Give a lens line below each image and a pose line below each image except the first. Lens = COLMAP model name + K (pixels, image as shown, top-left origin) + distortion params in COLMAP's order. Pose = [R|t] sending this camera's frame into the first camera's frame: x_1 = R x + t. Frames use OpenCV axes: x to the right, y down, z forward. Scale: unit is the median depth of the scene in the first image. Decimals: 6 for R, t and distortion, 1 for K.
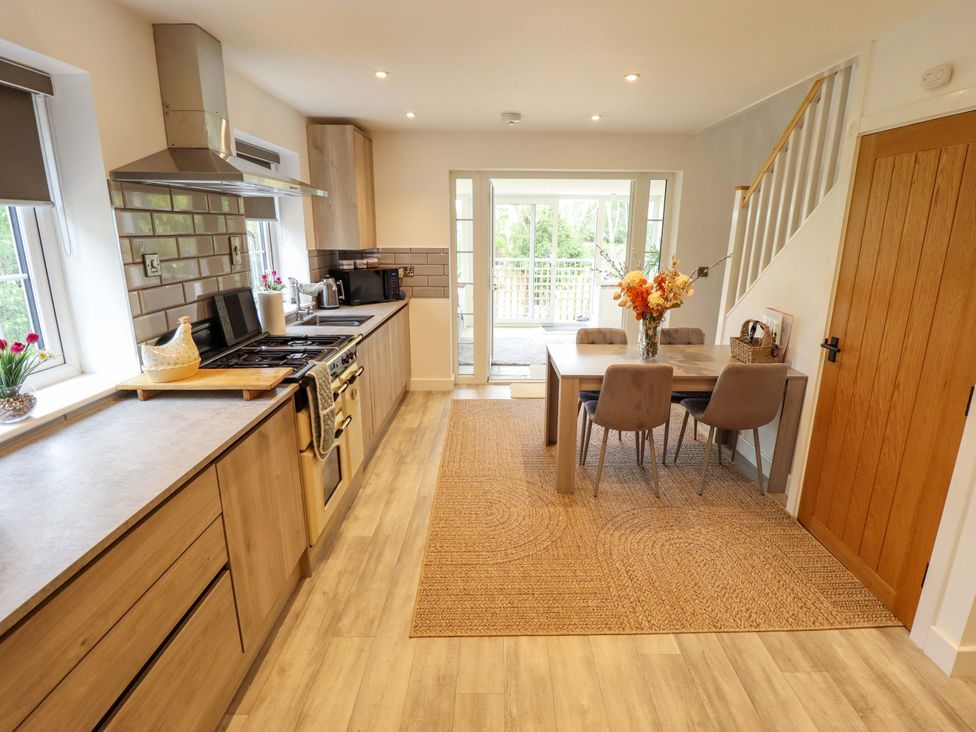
lens RADIAL K [[512.8, 0, 495.4], [0, 512.8, 369.9], [0, 0, 1]] dist [-0.001466, -0.013732]
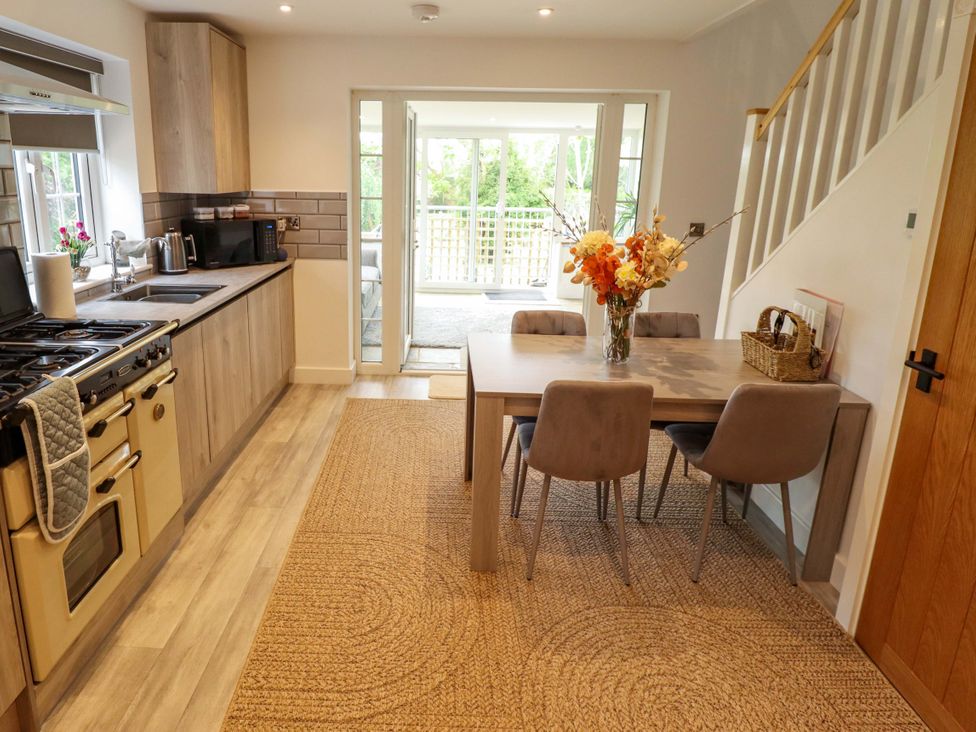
lens RADIAL K [[595.9, 0, 422.9], [0, 595.9, 311.7], [0, 0, 1]] dist [-0.001651, -0.012266]
pose [[0.999080, 0.020879, -0.037470, 0.077357], [-0.022270, 0.999063, -0.037104, -0.053599], [0.036660, 0.037904, 0.998609, 0.221322]]
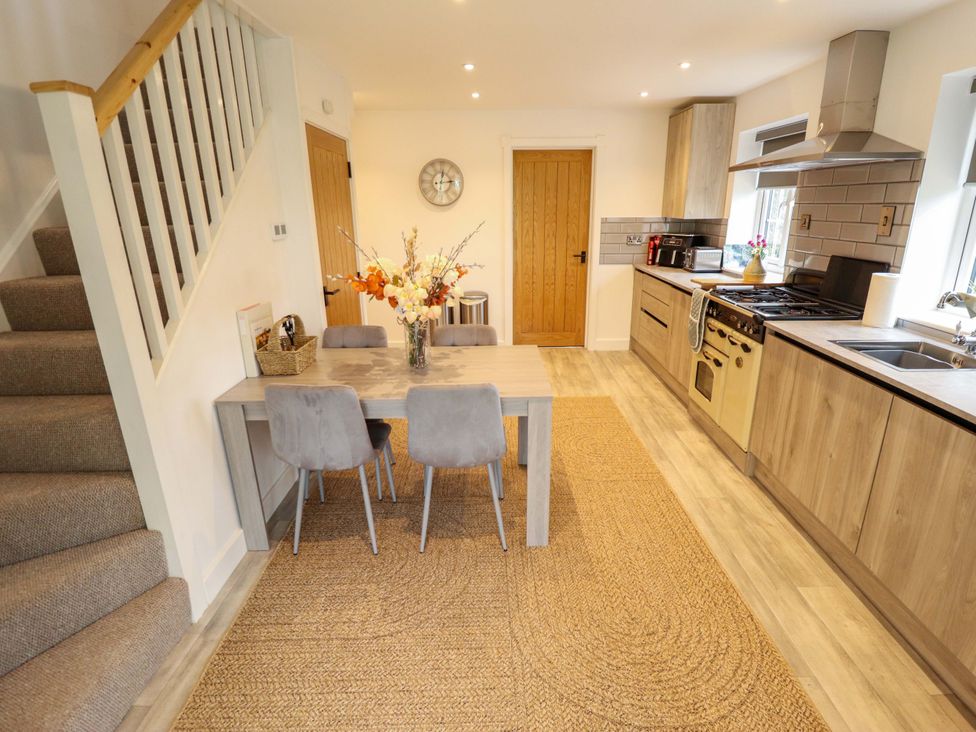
lens RADIAL K [[512.8, 0, 494.1], [0, 512.8, 365.5], [0, 0, 1]] dist [-0.001466, -0.013732]
pose [[-0.999997, 0.001178, 0.002008, 0.186293], [0.002079, 0.839935, 0.542683, -0.444799], [-0.001047, 0.542685, -0.839935, 1.649641]]
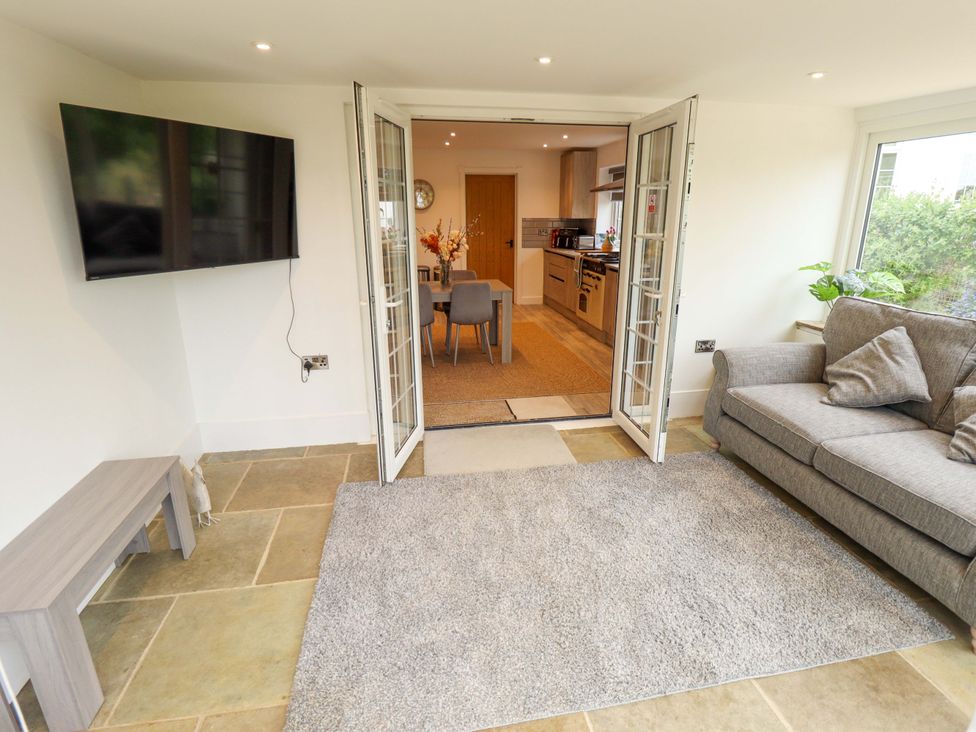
lens RADIAL K [[512.8, 0, 490.7], [0, 512.8, 359.5], [0, 0, 1]] dist [-0.001466, -0.013732]
pose [[-0.987174, 0.039173, -0.154768, 0.422268], [-0.047525, 0.853374, 0.519129, -0.669531], [0.152410, 0.519826, -0.840567, 2.506540]]
